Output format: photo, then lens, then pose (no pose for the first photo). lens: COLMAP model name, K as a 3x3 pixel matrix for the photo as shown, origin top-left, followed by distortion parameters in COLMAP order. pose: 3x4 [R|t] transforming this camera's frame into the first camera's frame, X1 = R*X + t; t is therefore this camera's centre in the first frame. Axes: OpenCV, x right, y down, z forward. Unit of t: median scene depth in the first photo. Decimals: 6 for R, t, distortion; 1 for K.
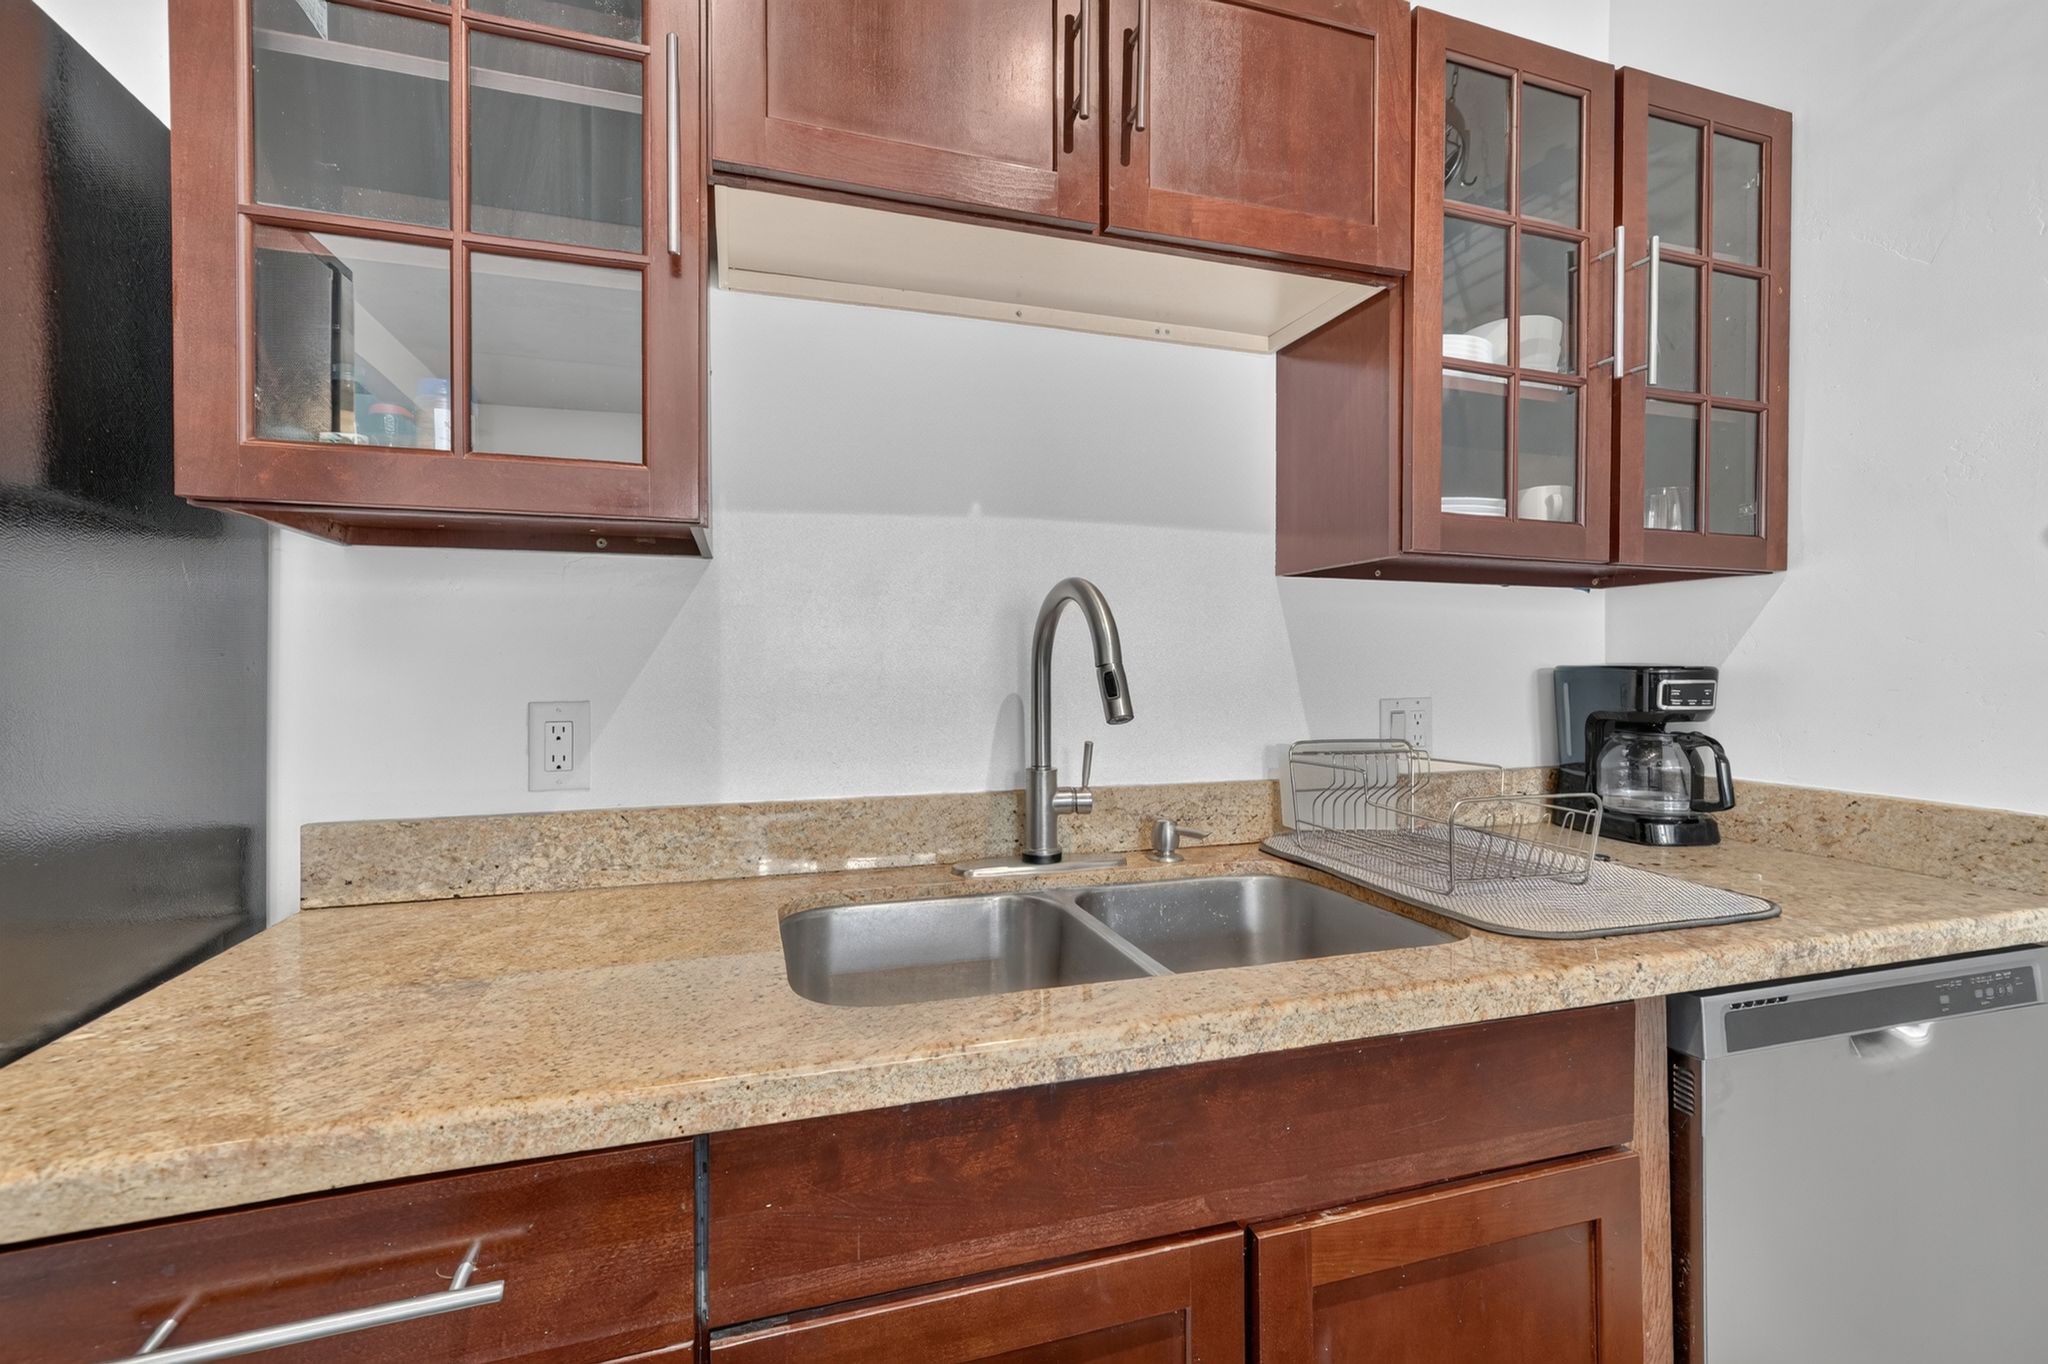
lens RADIAL K [[874.4, 0, 1021.9], [0, 874.4, 669.5], [0, 0, 1]] dist [0.002553, 0.000385]
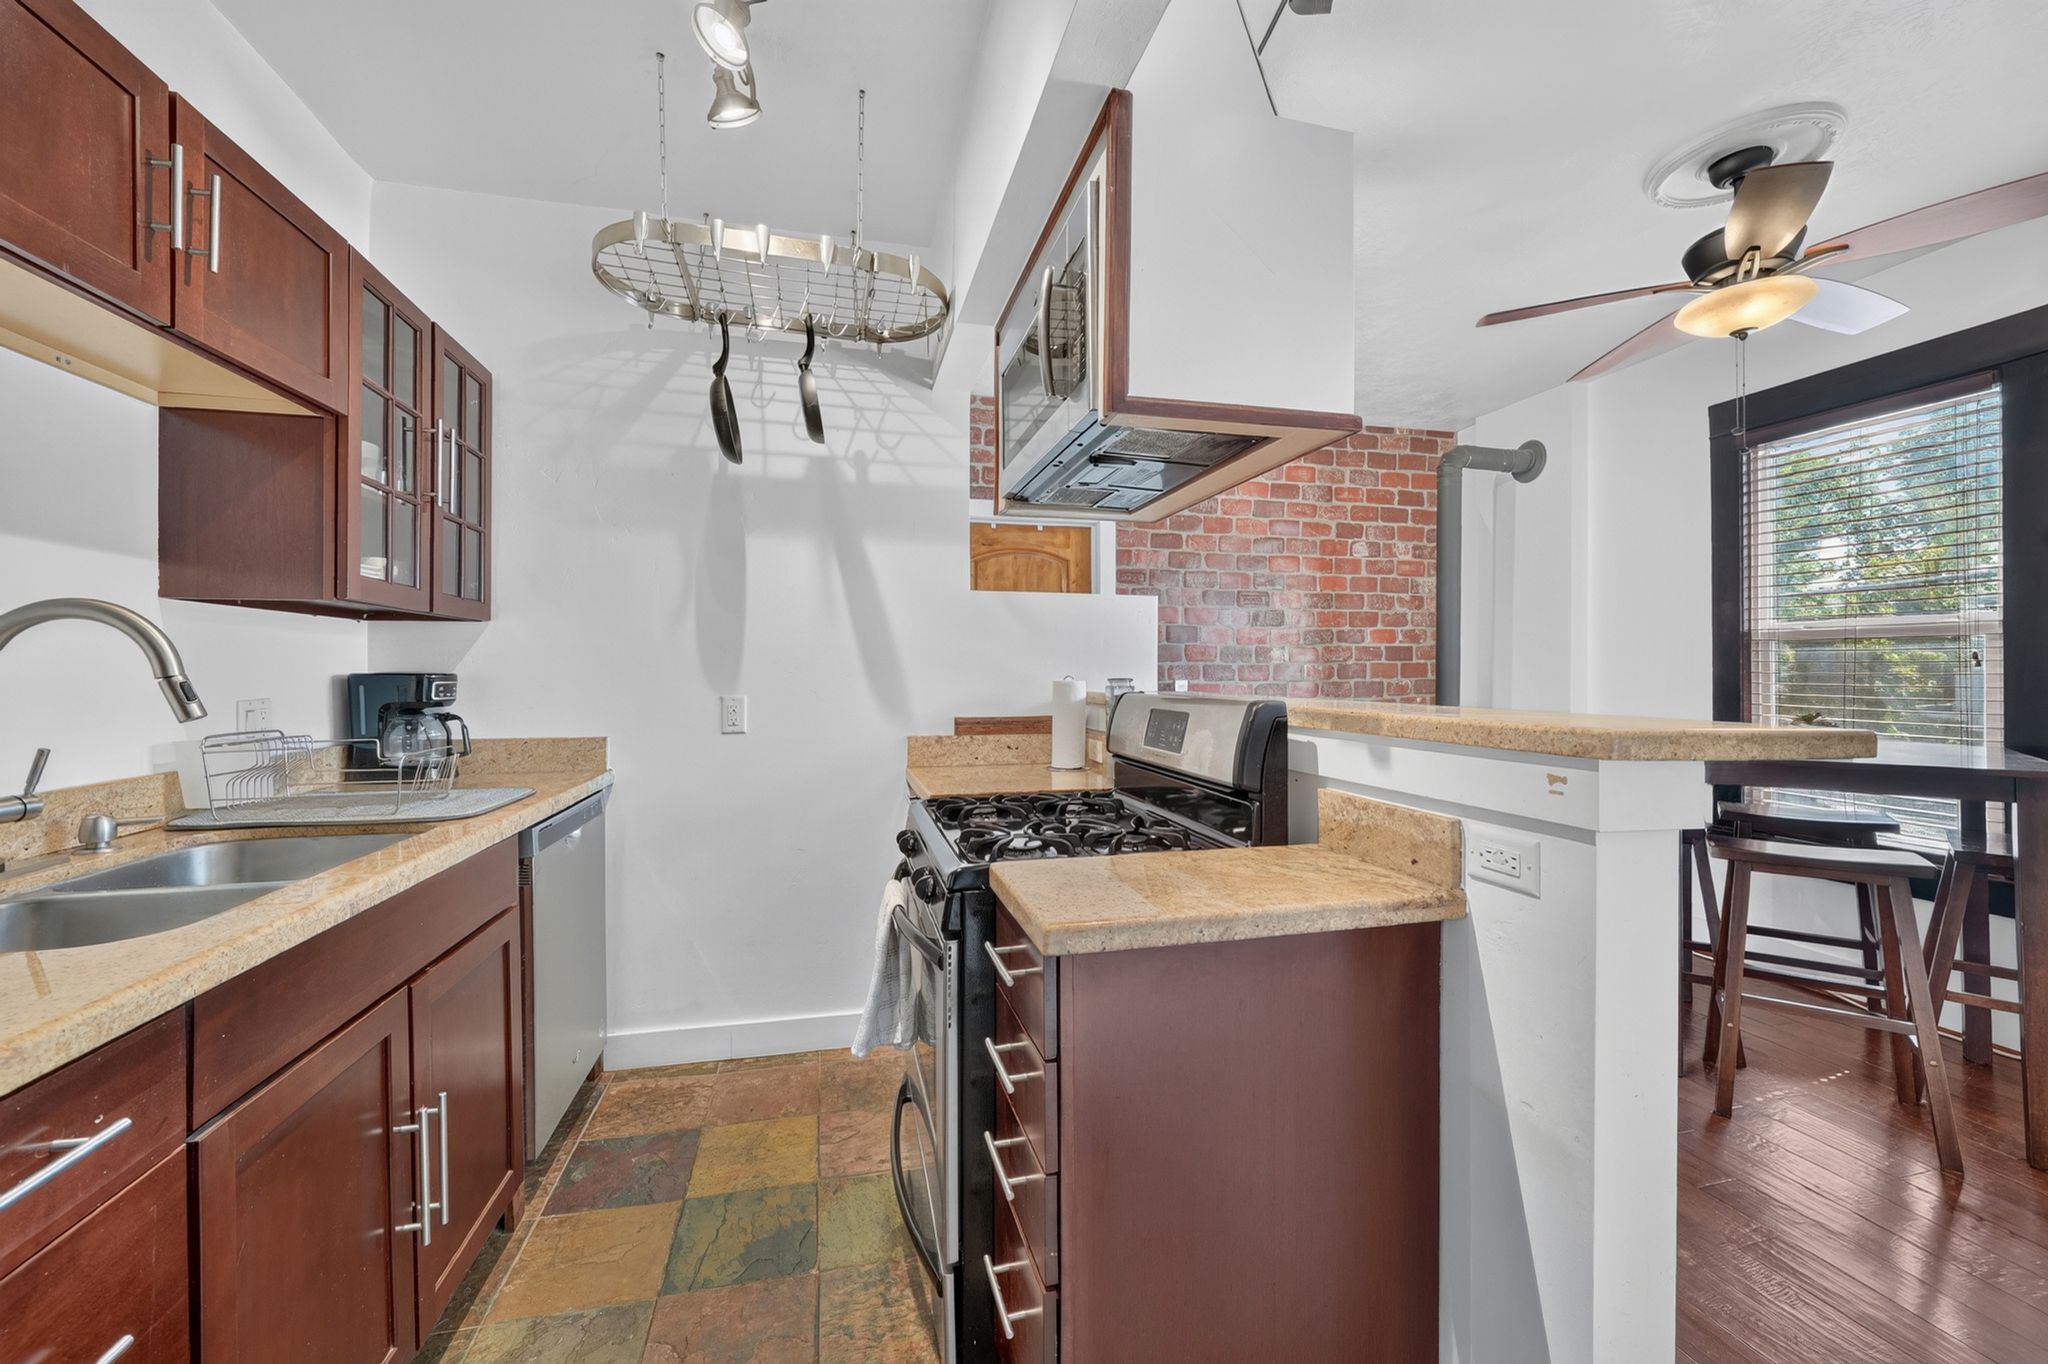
lens RADIAL K [[874.4, 0, 1027.4], [0, 874.4, 673.5], [0, 0, 1]] dist [0.002553, 0.000385]
pose [[0.080411, -0.007625, 0.996733, -0.827175], [0.005664, 0.999958, 0.007192, -0.009201], [-0.996746, 0.005067, 0.080451, -0.251638]]
